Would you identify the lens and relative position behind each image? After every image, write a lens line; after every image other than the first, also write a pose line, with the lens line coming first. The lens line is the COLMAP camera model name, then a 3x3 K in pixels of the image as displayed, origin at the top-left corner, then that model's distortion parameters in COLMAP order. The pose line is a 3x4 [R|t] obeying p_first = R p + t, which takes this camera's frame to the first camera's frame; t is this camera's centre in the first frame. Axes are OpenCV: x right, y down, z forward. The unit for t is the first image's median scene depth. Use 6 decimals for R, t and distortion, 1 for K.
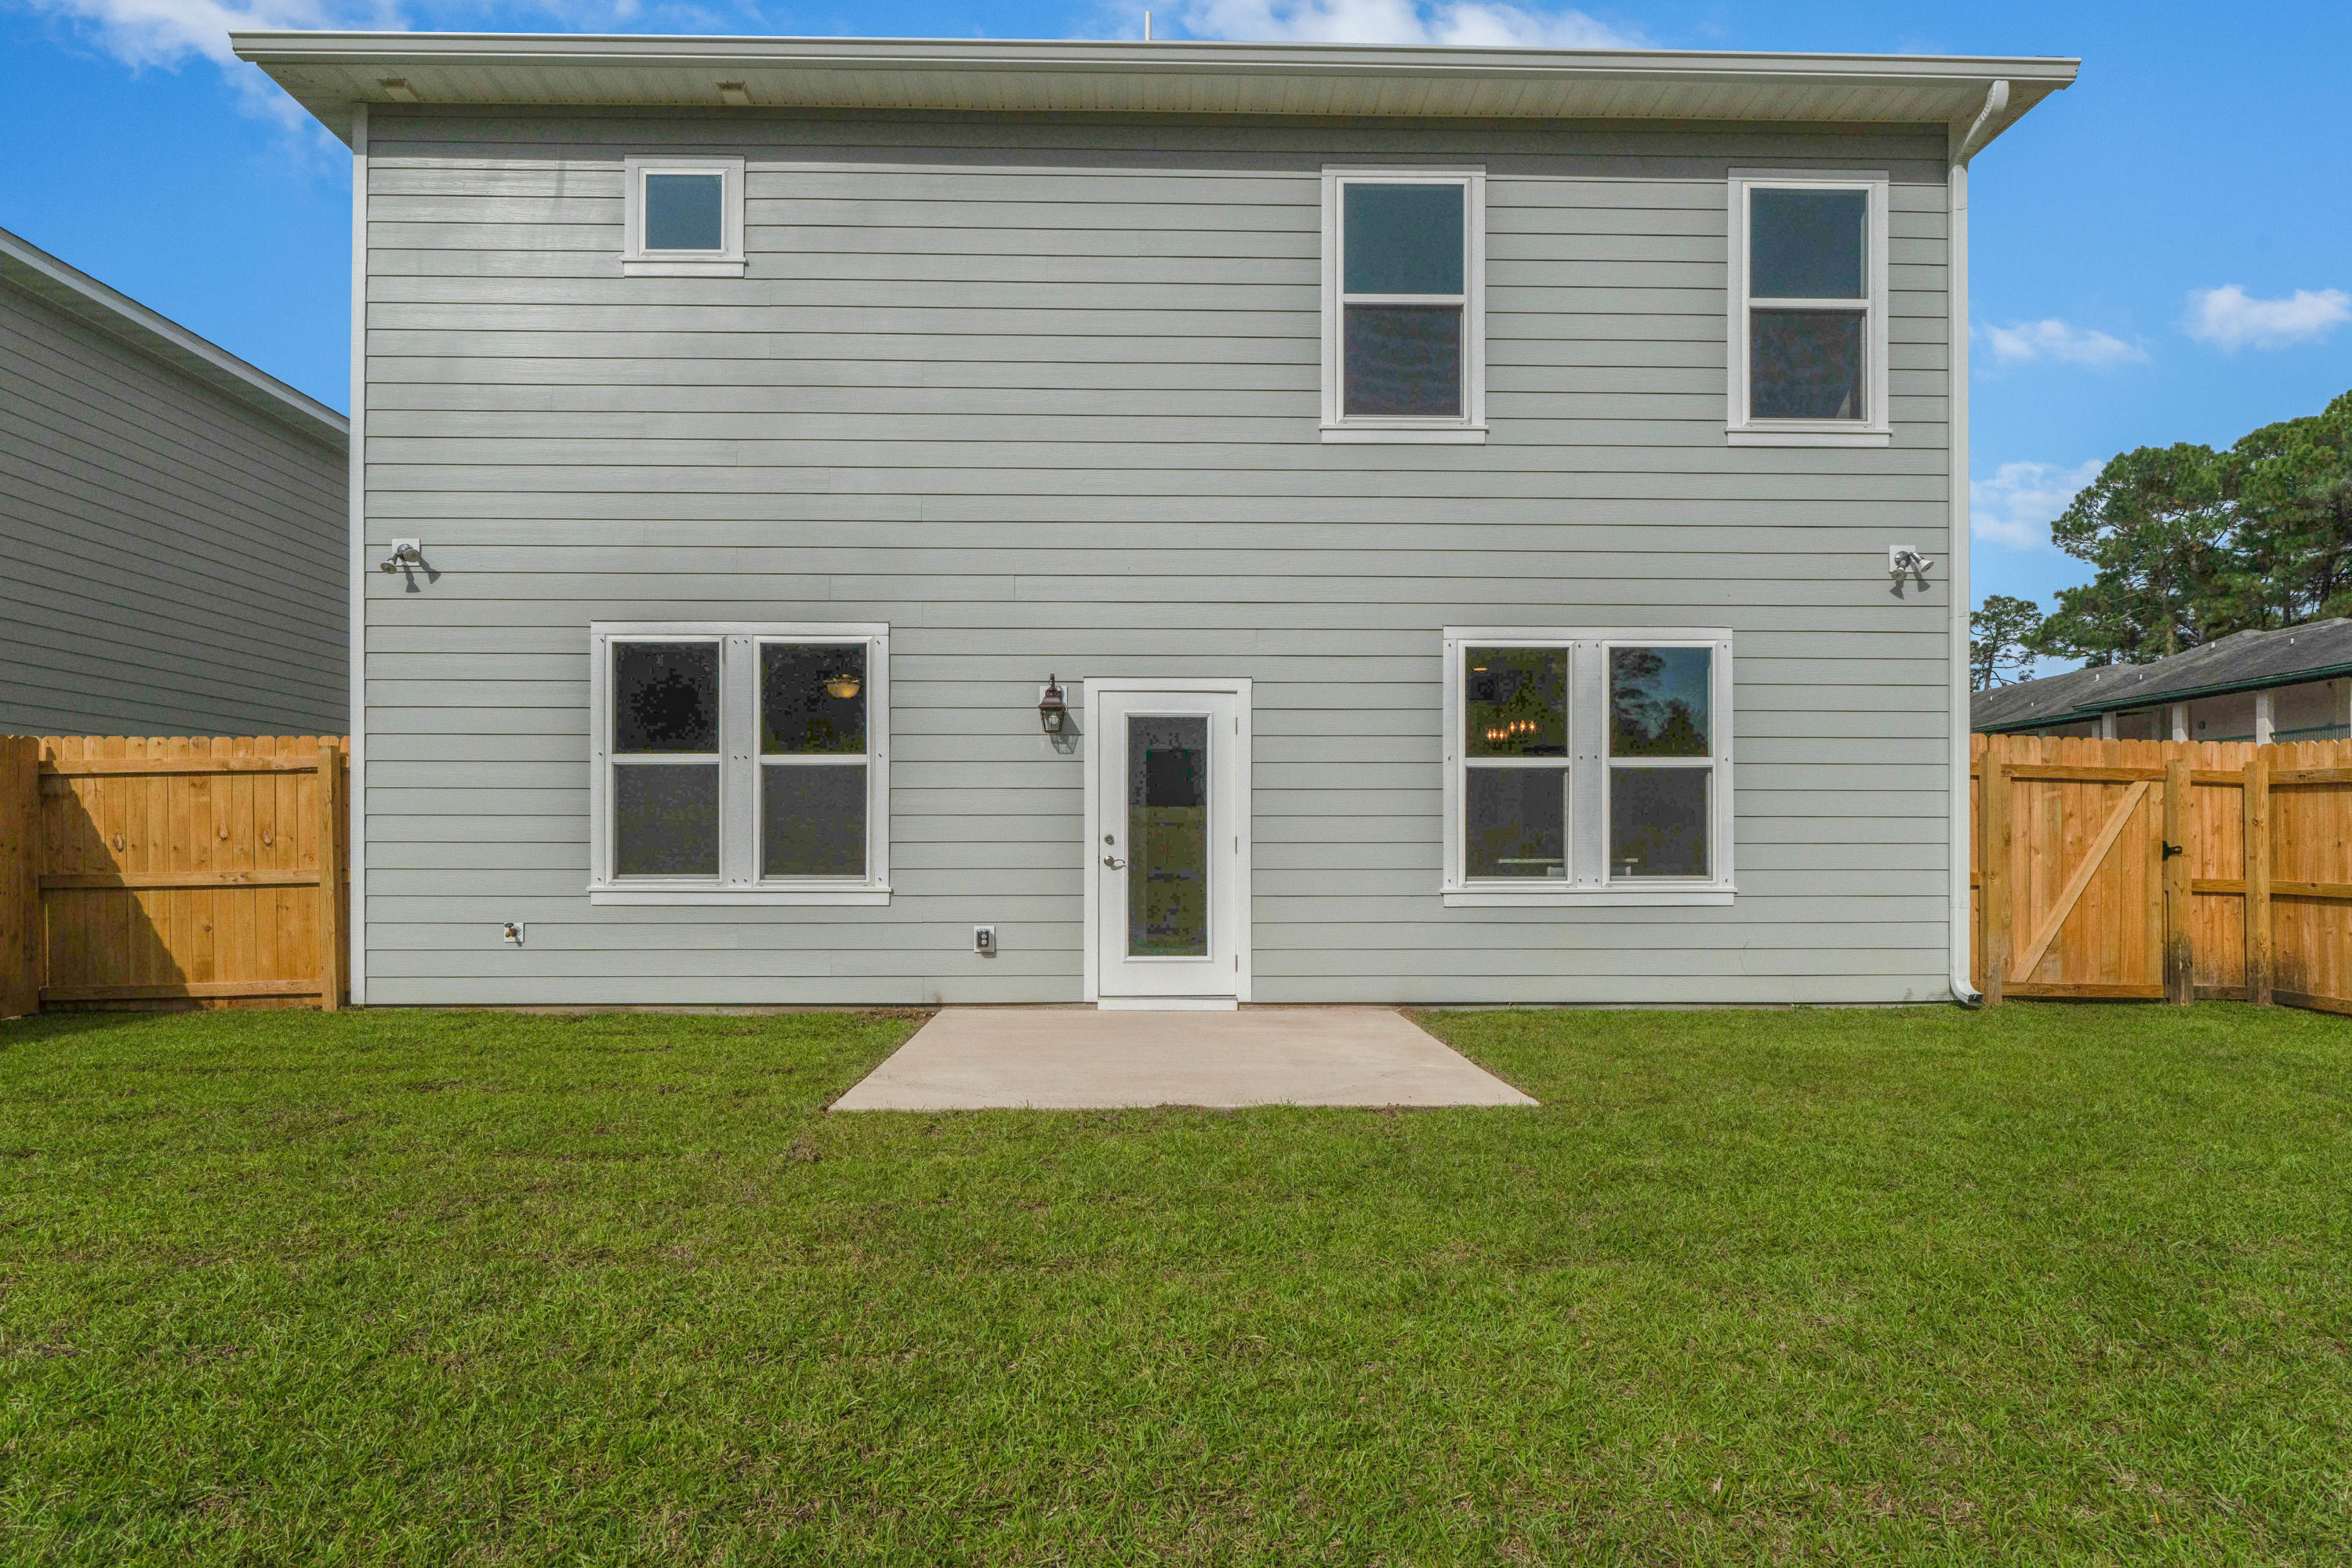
lens RADIAL K [[1278.8, 0, 1175.5], [0, 1278.8, 894.1], [0, 0, 1]] dist [-0.004242, -0.001528]
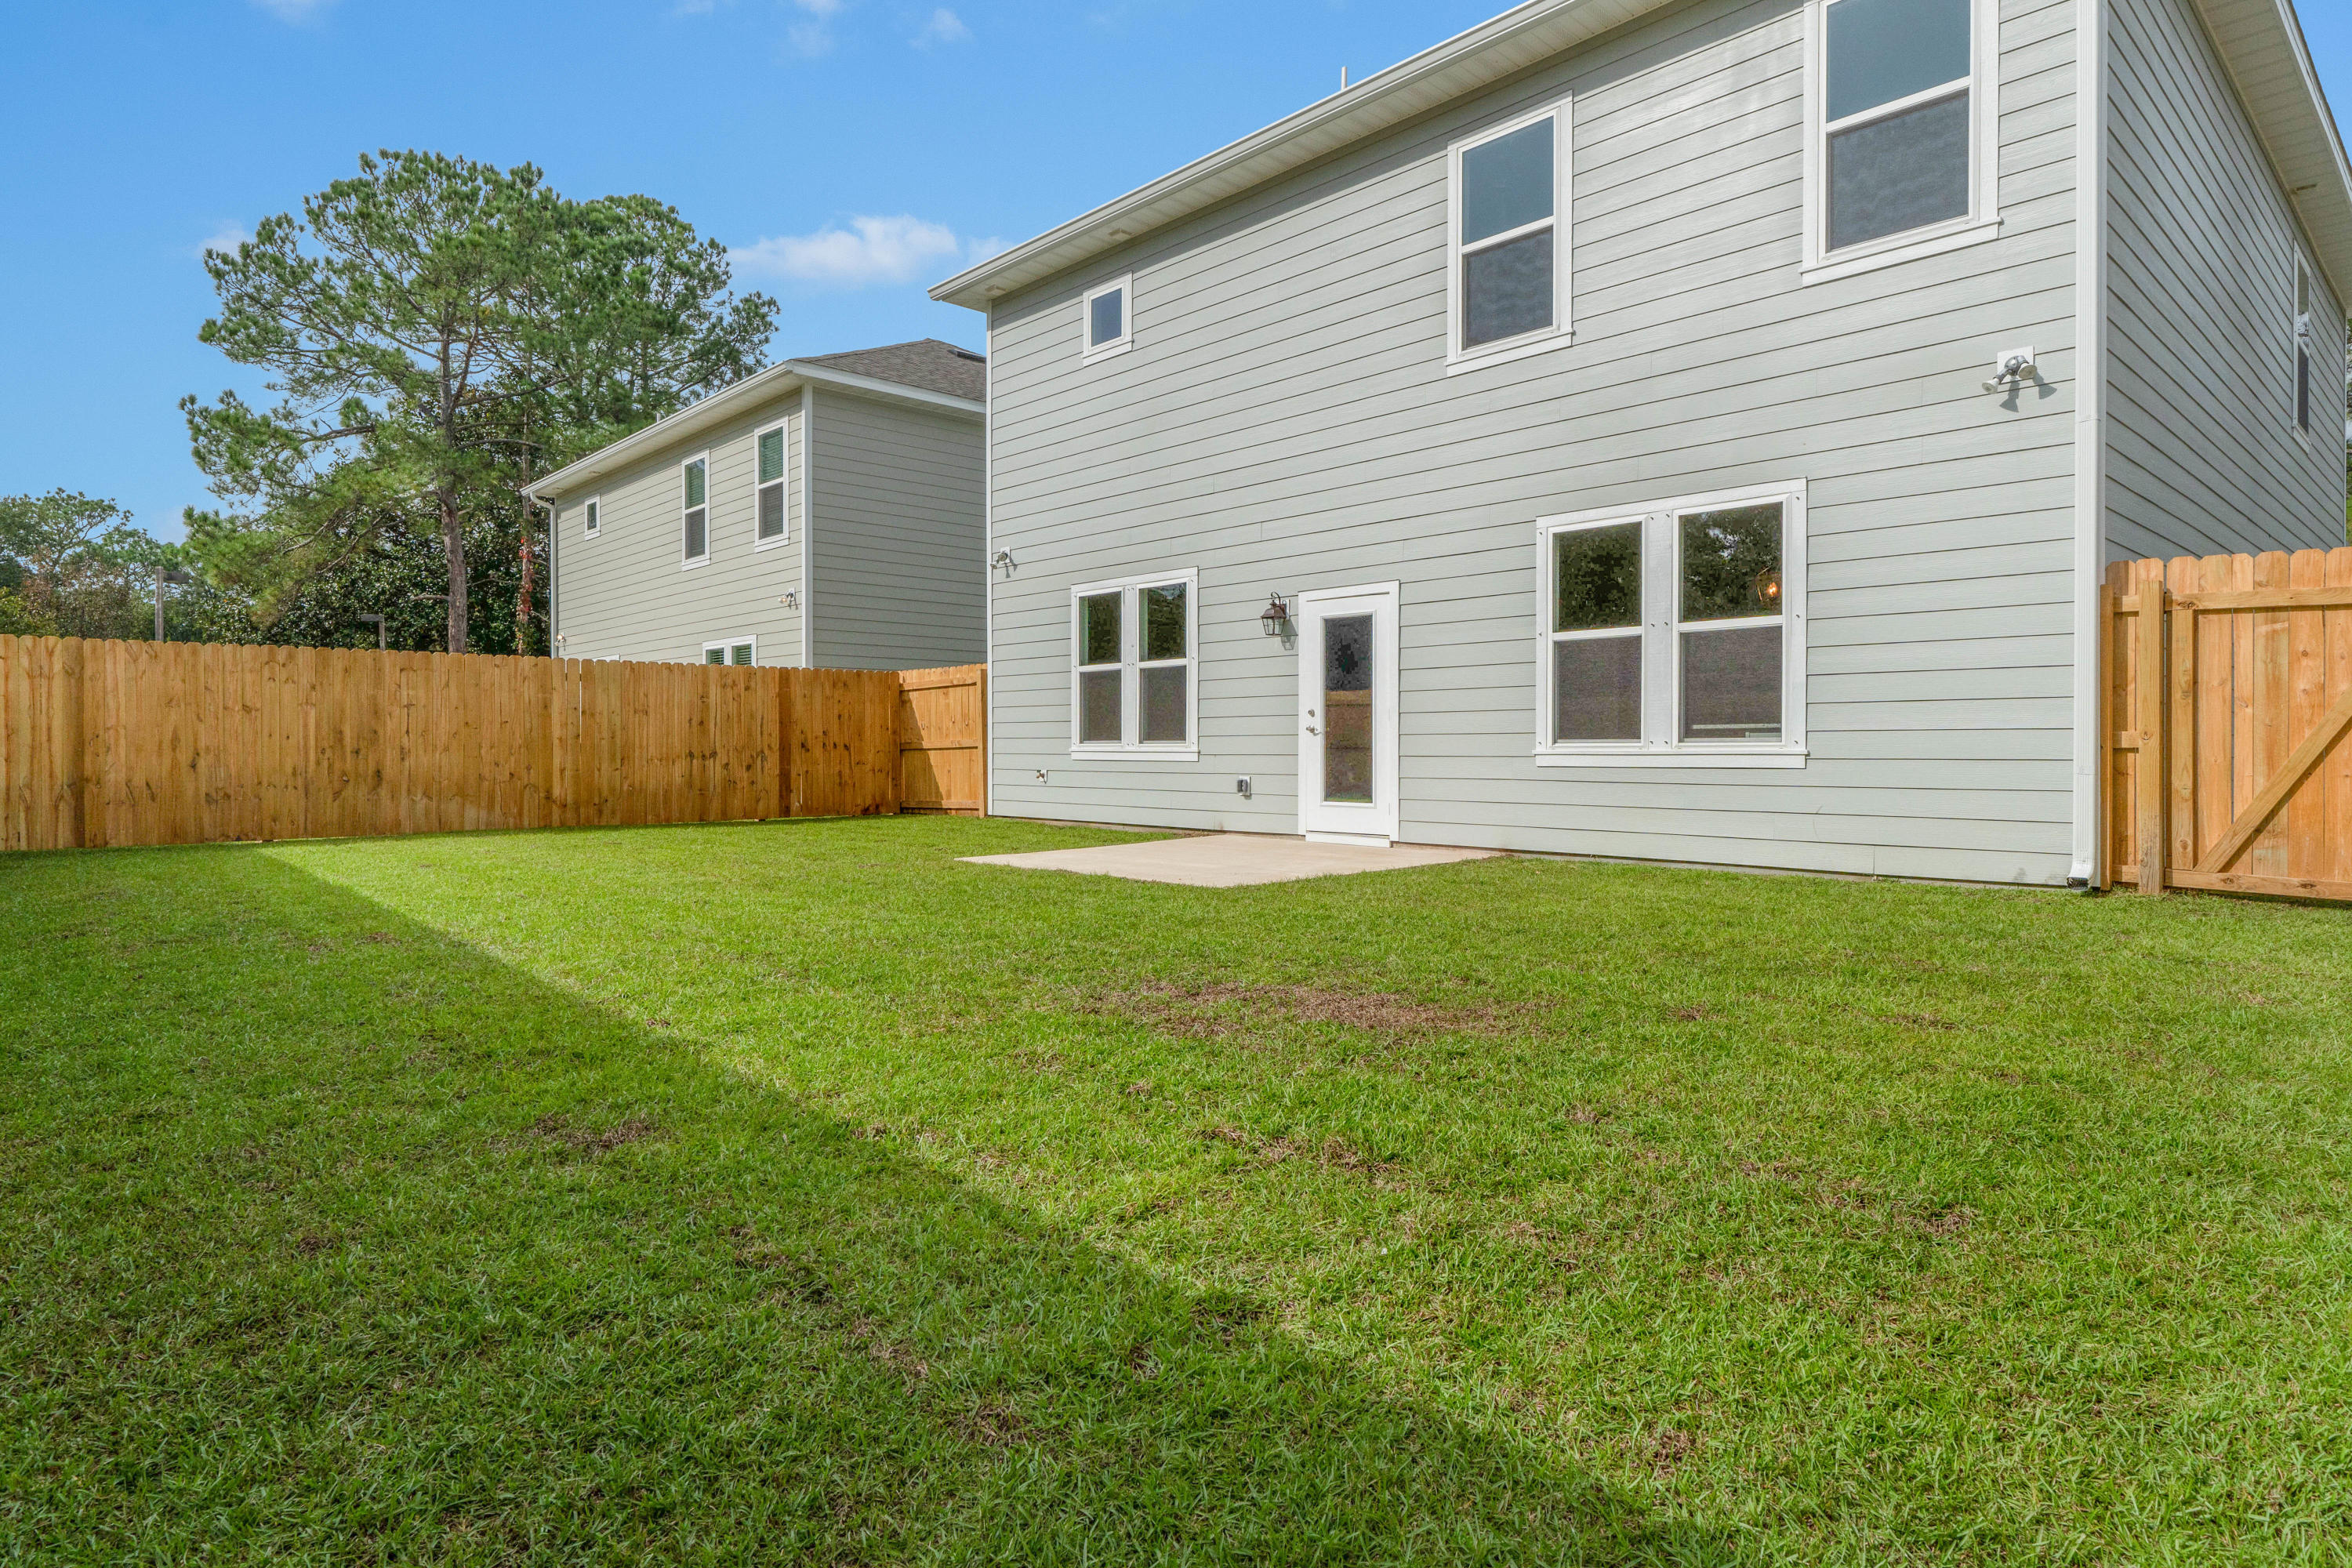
lens RADIAL K [[1267.5, 0, 1184.4], [0, 1267.5, 776.9], [0, 0, 1]] dist [-0.002309, -0.001631]
pose [[0.674445, 0.017072, -0.738128, 0.827154], [-0.005628, 0.999822, 0.017982, 0.000732], [0.738304, -0.007974, 0.674421, 0.016469]]
